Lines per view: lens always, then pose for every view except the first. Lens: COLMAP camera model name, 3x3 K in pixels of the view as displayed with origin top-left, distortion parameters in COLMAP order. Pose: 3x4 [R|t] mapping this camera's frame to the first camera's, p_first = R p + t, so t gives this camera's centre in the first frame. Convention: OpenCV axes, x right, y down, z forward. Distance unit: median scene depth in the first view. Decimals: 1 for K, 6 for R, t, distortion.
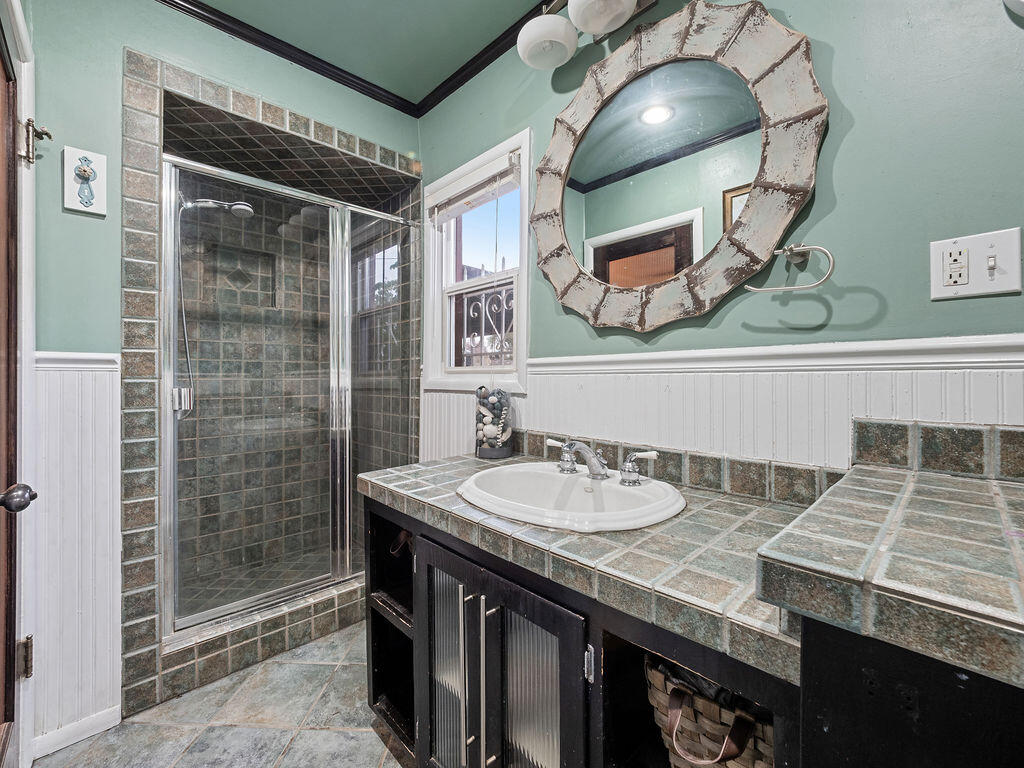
lens RADIAL K [[432.6, 0, 506.8], [0, 432.6, 378.2], [0, 0, 1]] dist [-0.006936, 0.001039]
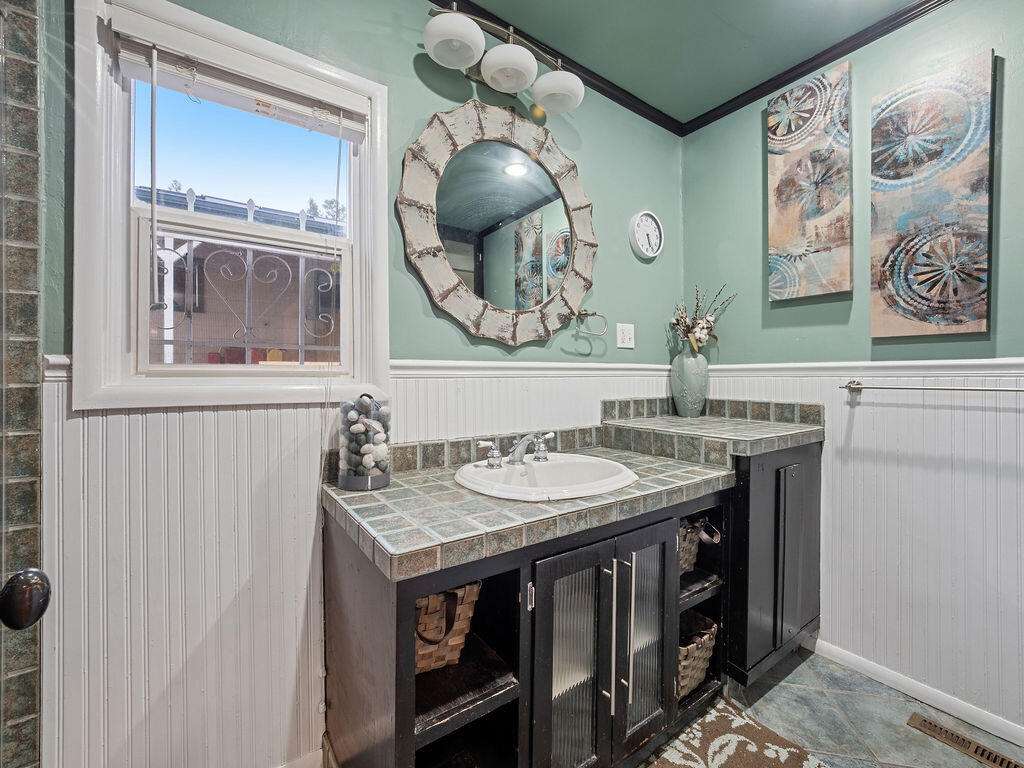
lens RADIAL K [[432.6, 0, 506.9], [0, 432.6, 380.2], [0, 0, 1]] dist [-0.006936, 0.001039]
pose [[0.146715, -0.006067, 0.989160, -0.957538], [0.004217, 0.999976, 0.005508, -0.011247], [-0.989170, 0.003364, 0.146737, 0.818491]]
